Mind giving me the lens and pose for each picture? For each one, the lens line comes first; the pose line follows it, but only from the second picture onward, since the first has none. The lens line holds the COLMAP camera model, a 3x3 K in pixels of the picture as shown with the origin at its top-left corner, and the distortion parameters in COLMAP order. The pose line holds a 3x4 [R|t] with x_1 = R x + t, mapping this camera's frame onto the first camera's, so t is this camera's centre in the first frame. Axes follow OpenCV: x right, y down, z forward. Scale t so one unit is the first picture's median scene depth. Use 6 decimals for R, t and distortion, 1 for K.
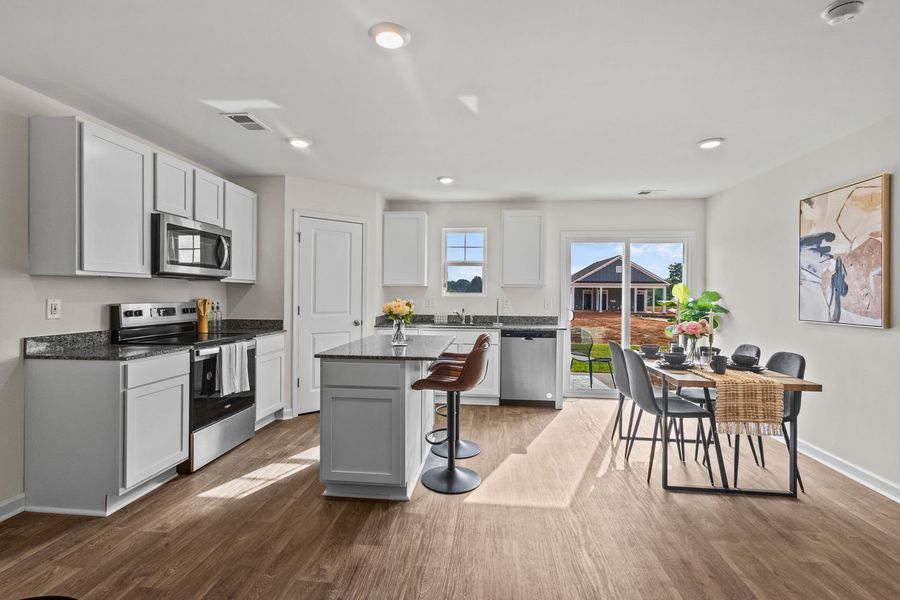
lens RADIAL K [[412.7, 0, 453.5], [0, 412.7, 295.0], [0, 0, 1]] dist [0.009597, -0.001457]
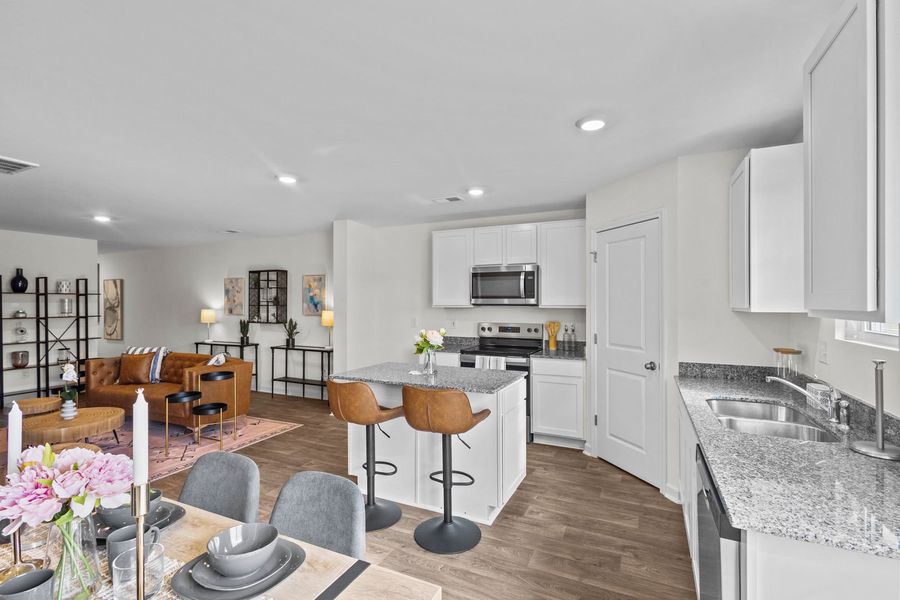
lens RADIAL K [[398.2, 0, 453.7], [0, 398.2, 308.1], [0, 0, 1]] dist [0.002879, 0.000265]
pose [[-0.328694, 0.001230, -0.944436, 0.724626], [-0.006013, 0.999976, 0.003395, -0.041019], [0.944417, 0.006795, -0.328679, 1.341217]]
